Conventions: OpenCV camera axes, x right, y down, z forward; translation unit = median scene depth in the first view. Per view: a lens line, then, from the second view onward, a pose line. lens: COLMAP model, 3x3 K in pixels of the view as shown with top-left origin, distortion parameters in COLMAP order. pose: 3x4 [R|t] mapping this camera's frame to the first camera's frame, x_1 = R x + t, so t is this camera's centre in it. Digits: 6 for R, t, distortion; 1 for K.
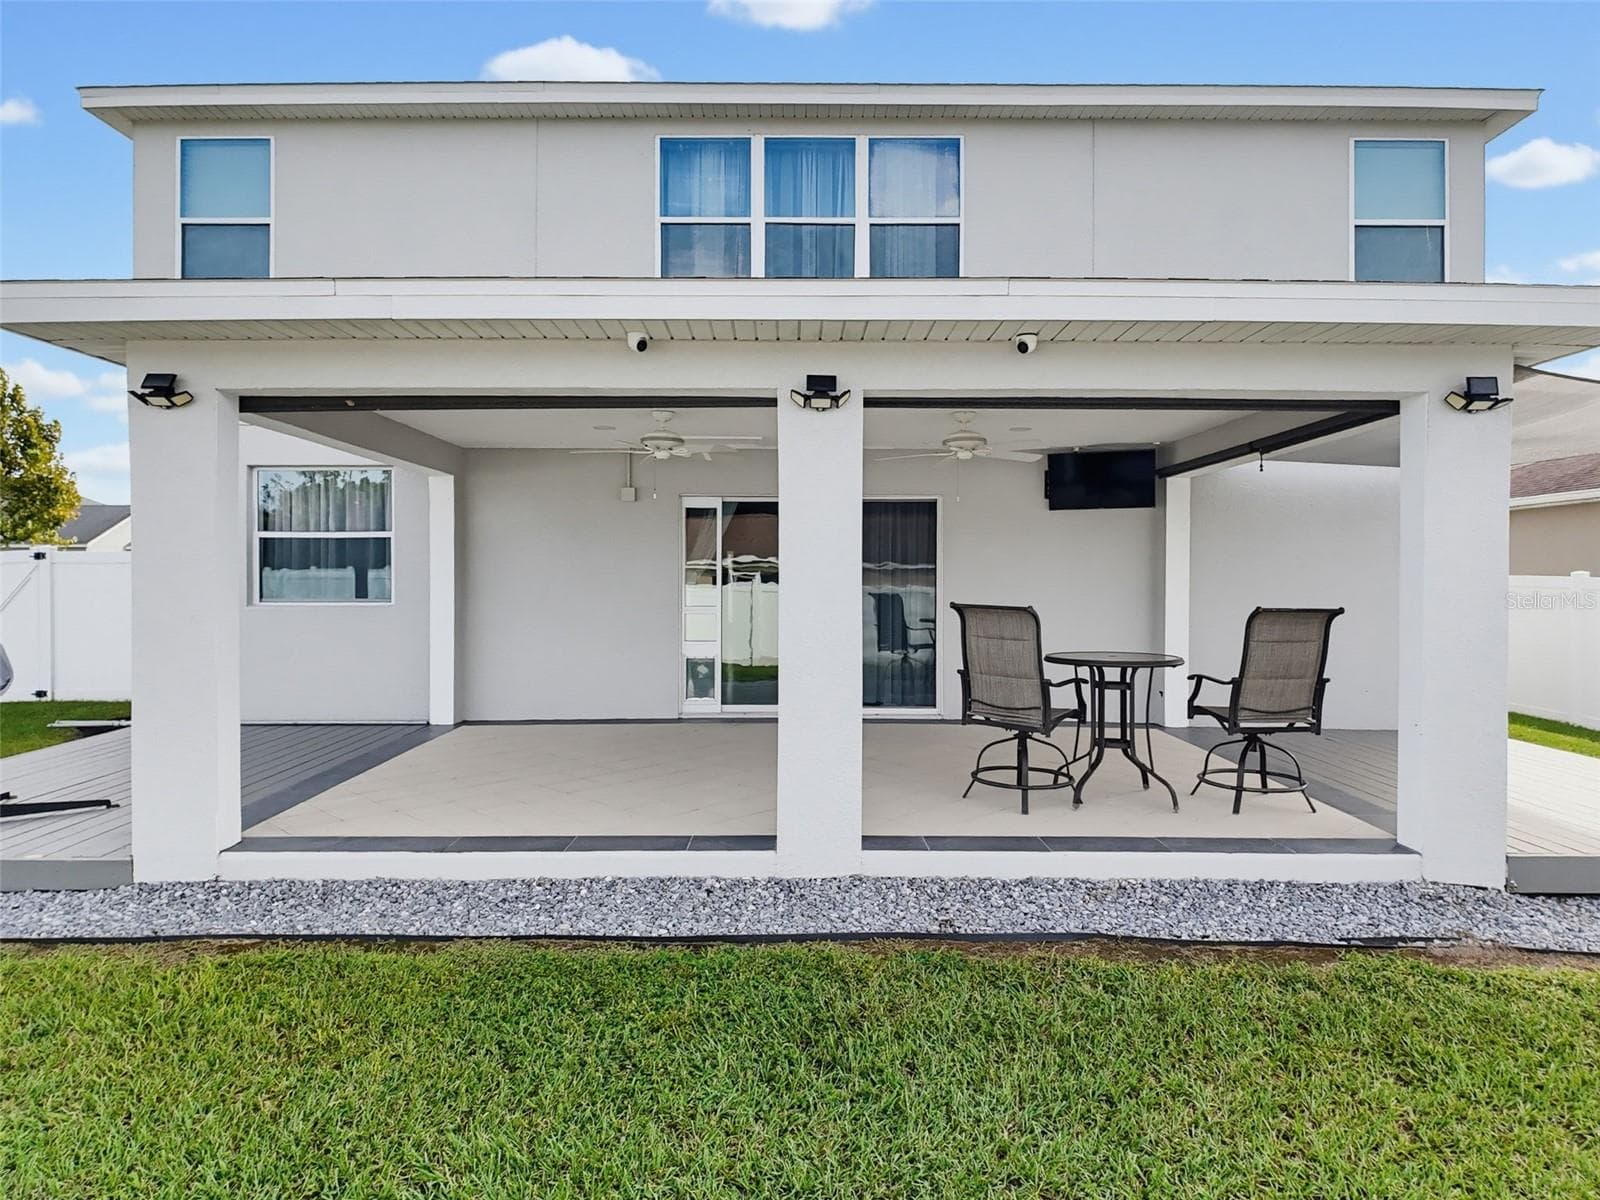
lens RADIAL K [[1001.5, 0, 800.2], [0, 1001.5, 605.6], [0, 0, 1]] dist [0.007694, -0.009929]
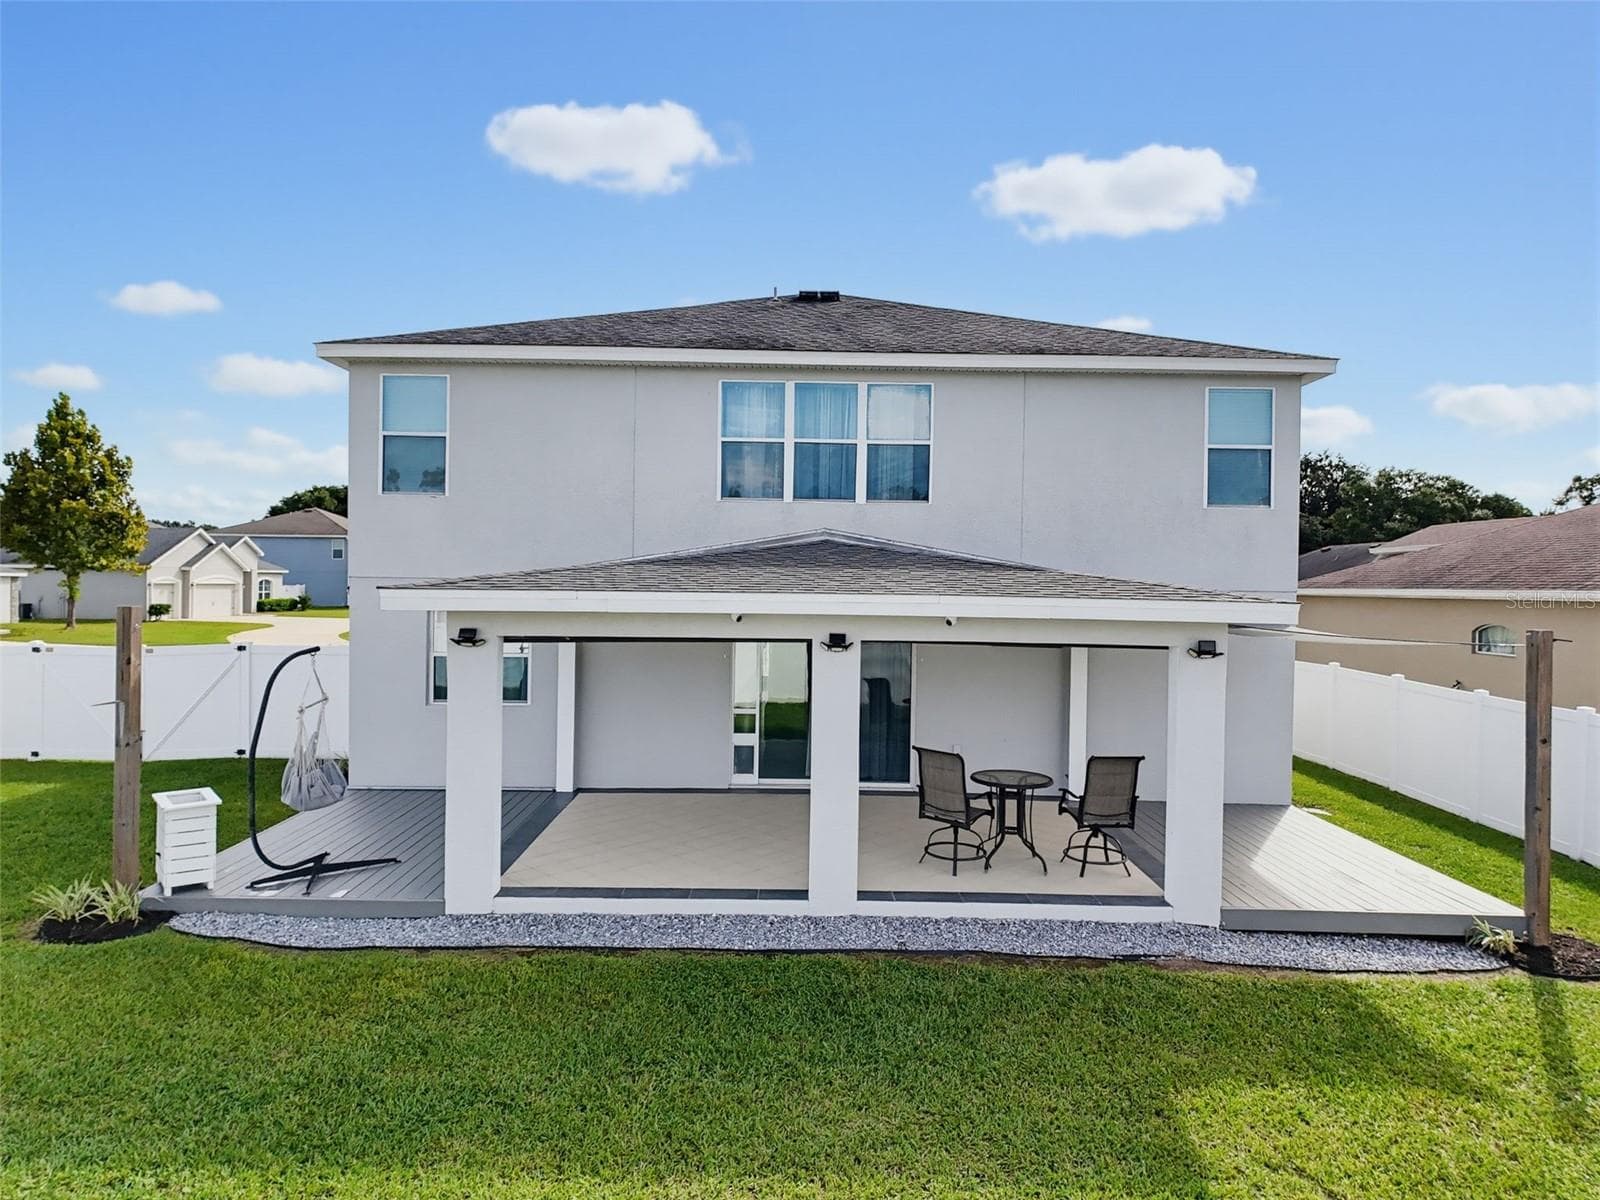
lens RADIAL K [[1001.5, 0, 797.7], [0, 1001.5, 589.1], [0, 0, 1]] dist [0.007694, -0.009929]
pose [[0.999926, 0.012205, 0.000090, -0.050485], [-0.012203, 0.999855, -0.011881, -0.284763], [-0.000235, 0.011879, 0.999929, -0.779357]]
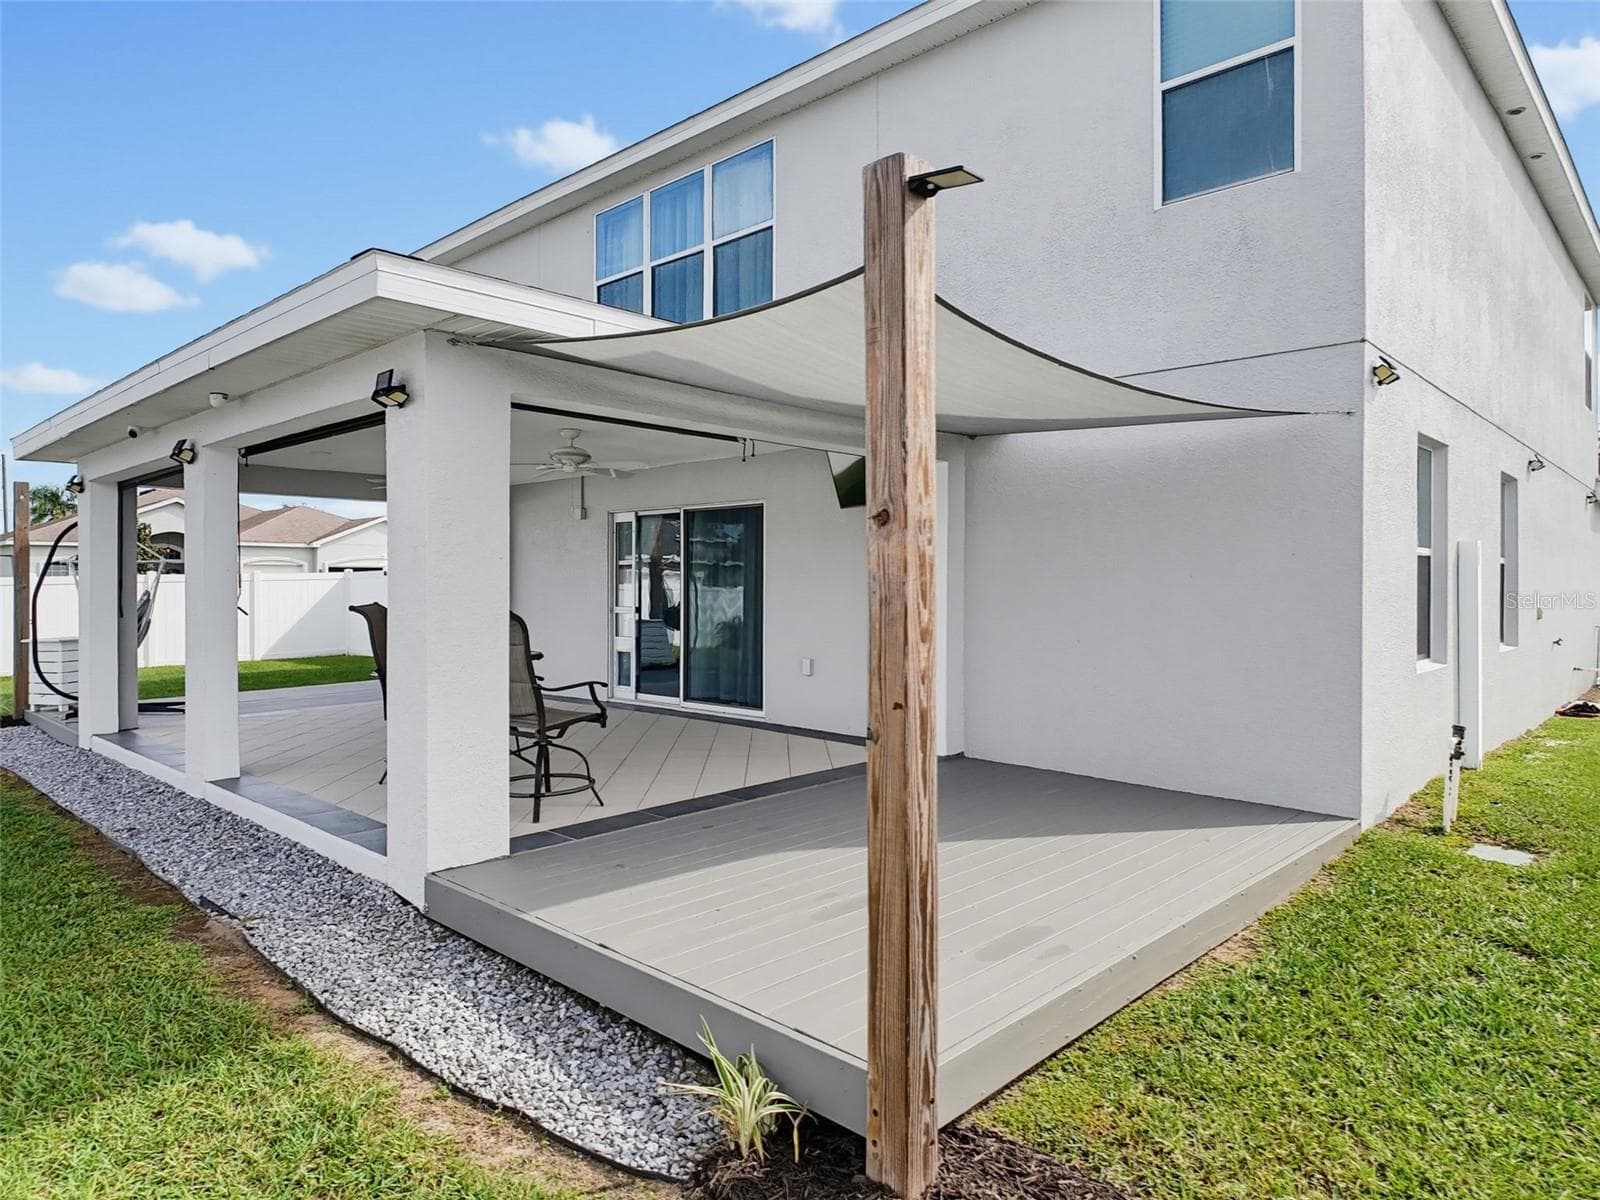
lens RADIAL K [[1001.5, 0, 806.4], [0, 1001.5, 601.2], [0, 0, 1]] dist [0.007694, -0.009929]
pose [[0.739988, 0.005597, -0.672597, 1.571203], [-0.009887, 0.999948, -0.002556, -0.008836], [0.672547, 0.008541, 0.740005, 0.533176]]
